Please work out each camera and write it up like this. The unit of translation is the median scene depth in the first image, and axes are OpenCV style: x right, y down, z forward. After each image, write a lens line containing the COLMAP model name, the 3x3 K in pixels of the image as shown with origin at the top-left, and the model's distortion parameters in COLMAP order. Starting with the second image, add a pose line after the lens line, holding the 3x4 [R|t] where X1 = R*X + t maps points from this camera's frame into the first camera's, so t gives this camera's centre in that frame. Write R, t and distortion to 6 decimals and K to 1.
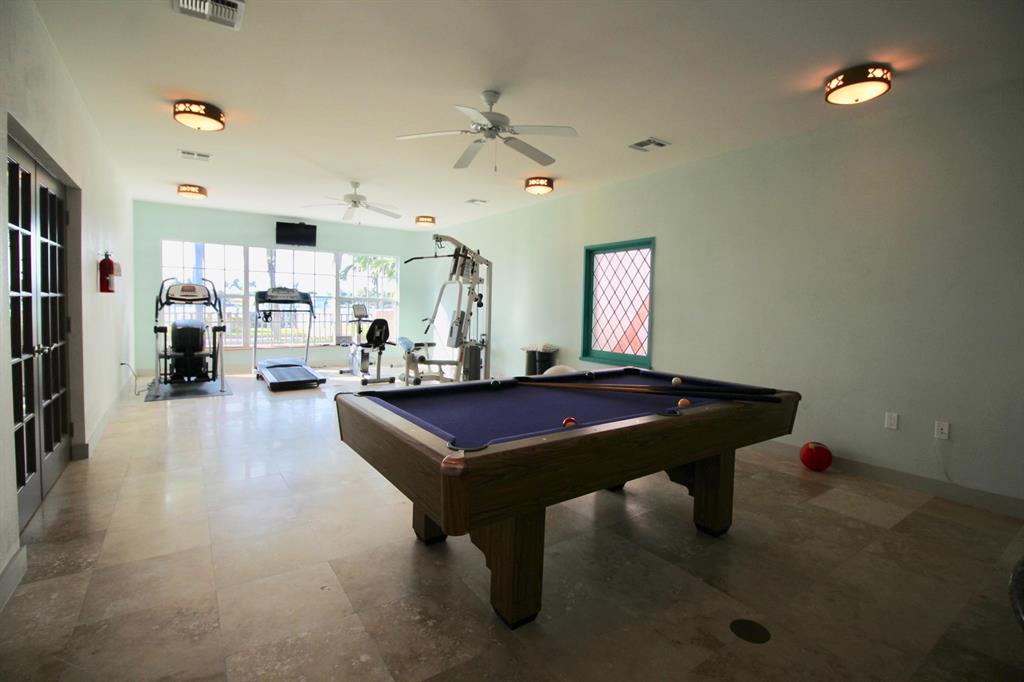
lens RADIAL K [[473.4, 0, 512.0], [0, 473.4, 341.0], [0, 0, 1]] dist [-0.074267, -0.000097]
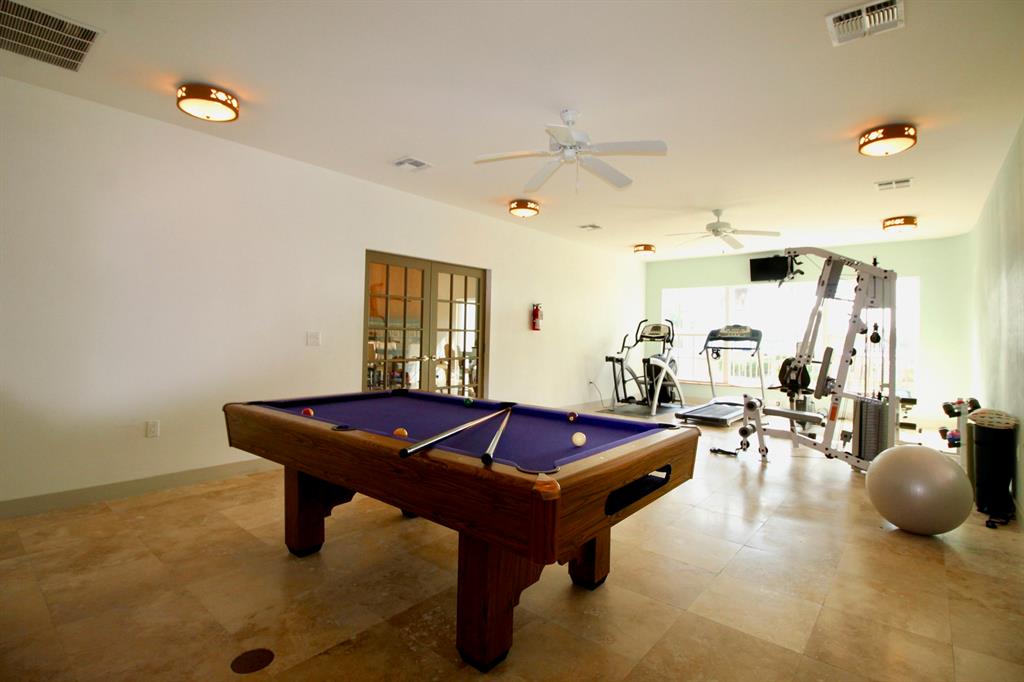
lens RADIAL K [[492.3, 0, 516.3], [0, 492.3, 346.0], [0, 0, 1]] dist [-0.001977, -0.000138]
pose [[0.248146, -0.000086, -0.968723, 0.450745], [-0.084856, 0.996154, -0.021825, -0.009012], [0.964999, 0.087618, 0.247185, 0.332631]]
